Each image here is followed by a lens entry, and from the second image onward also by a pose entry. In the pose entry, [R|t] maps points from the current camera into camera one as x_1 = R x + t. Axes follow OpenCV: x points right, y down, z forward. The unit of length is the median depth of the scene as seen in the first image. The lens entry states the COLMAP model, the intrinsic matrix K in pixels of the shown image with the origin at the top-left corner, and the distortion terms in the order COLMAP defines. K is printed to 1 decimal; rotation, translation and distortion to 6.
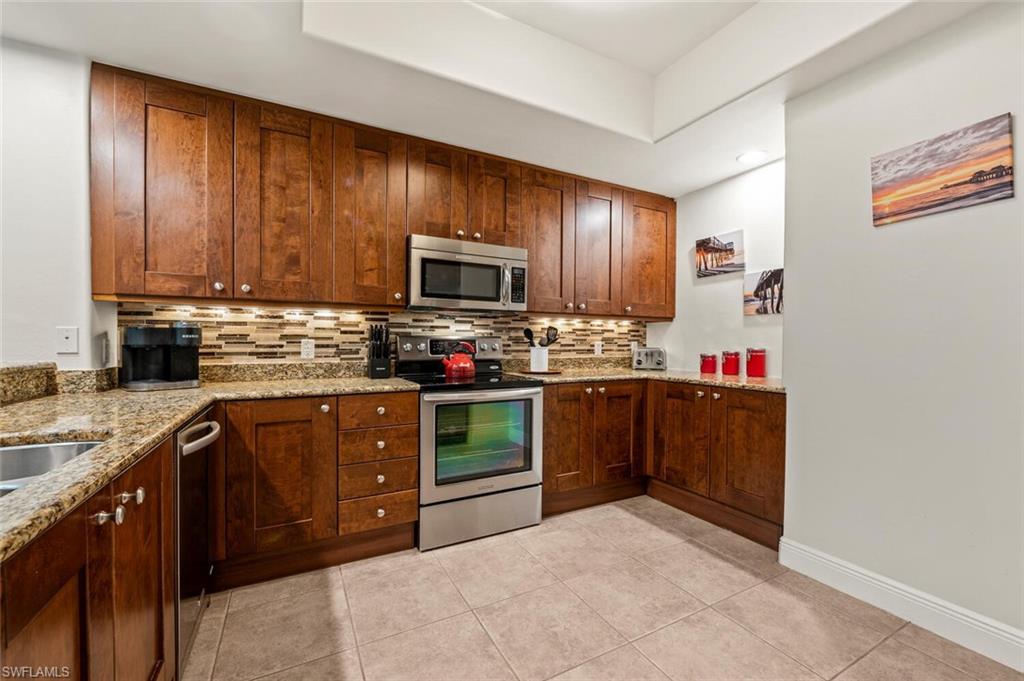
lens RADIAL K [[429.7, 0, 518.3], [0, 429.7, 346.0], [0, 0, 1]] dist [-0.007468, 0.000366]
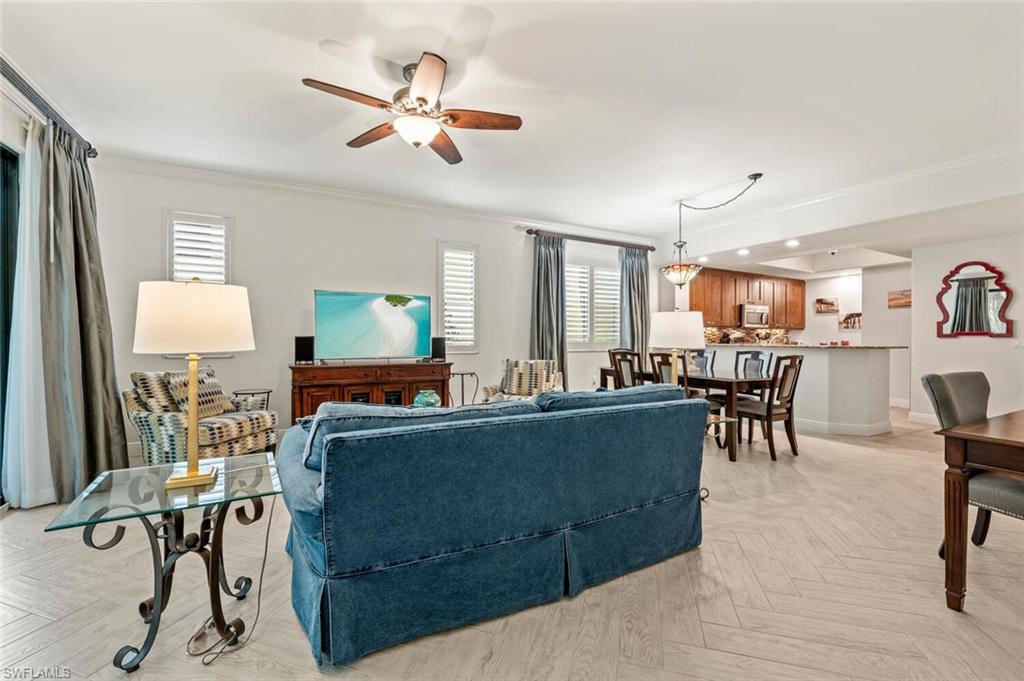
lens RADIAL K [[433.4, 0, 526.6], [0, 433.4, 331.5], [0, 0, 1]] dist [0.000330, -0.000116]
pose [[0.999576, 0.002687, 0.028995, -1.638884], [-0.002018, 0.999732, -0.023068, 0.014393], [-0.029049, 0.023000, 0.999313, -1.808644]]
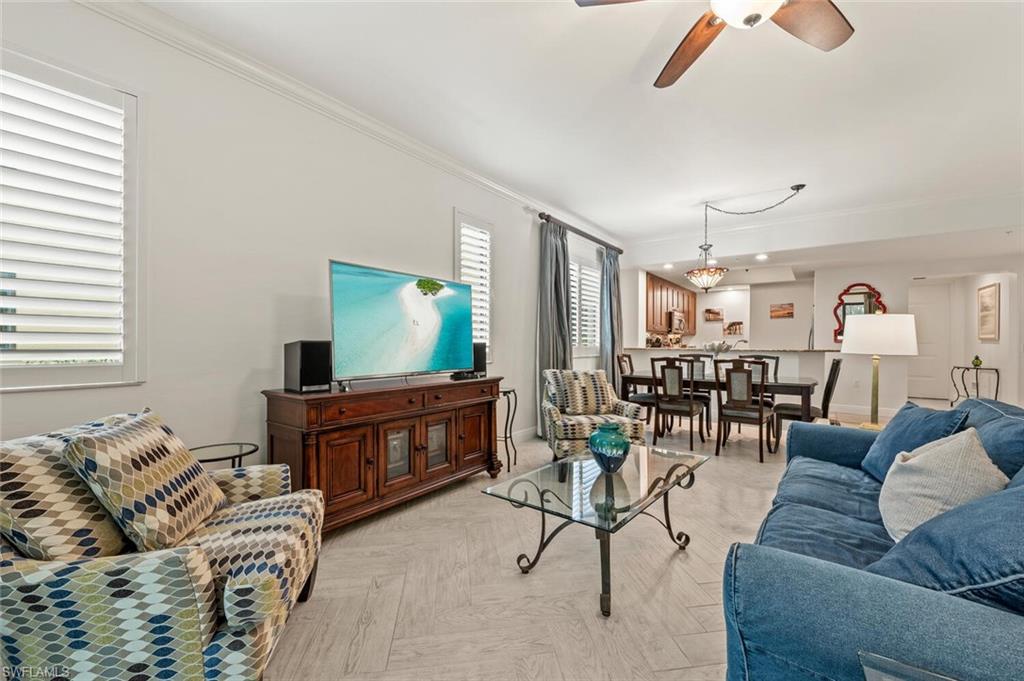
lens RADIAL K [[416.5, 0, 538.7], [0, 416.5, 335.7], [0, 0, 1]] dist [-0.003112, -0.000234]
pose [[0.887147, 0.009532, 0.461389, -2.315883], [0.000830, 0.999752, -0.022251, 0.006795], [-0.461486, 0.020123, 0.886919, -1.230865]]
